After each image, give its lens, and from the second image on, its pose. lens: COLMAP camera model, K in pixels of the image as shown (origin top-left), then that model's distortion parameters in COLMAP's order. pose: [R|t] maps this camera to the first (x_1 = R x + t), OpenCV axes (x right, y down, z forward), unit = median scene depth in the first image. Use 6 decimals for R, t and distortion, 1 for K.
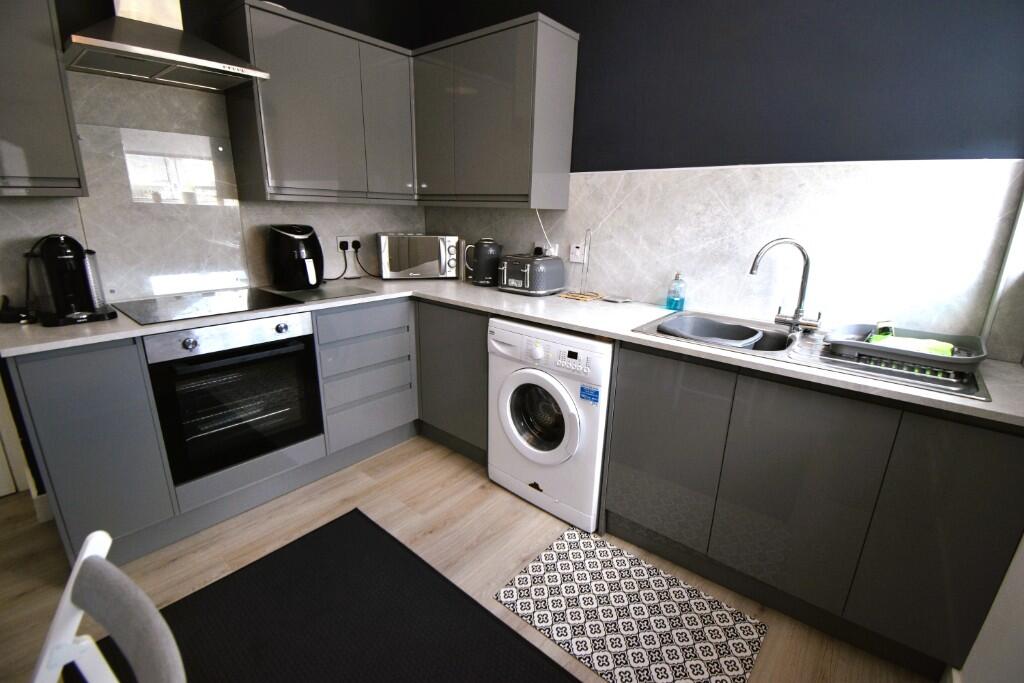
lens RADIAL K [[459.3, 0, 506.6], [0, 459.3, 348.5], [0, 0, 1]] dist [0.031832, -0.000167]
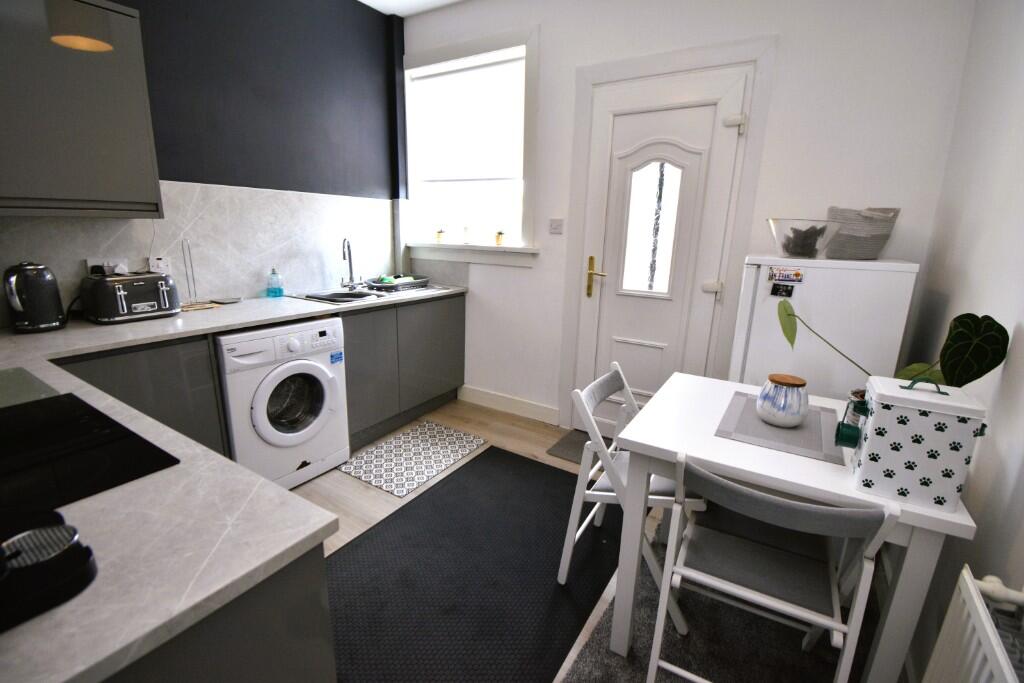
lens RADIAL K [[459.3, 0, 506.6], [0, 459.3, 348.5], [0, 0, 1]] dist [0.031832, -0.000167]
pose [[-0.134160, -0.278100, 0.951137, -1.008866], [0.268825, 0.913609, 0.305045, -0.176026], [-0.953800, 0.296614, -0.047810, 0.491225]]
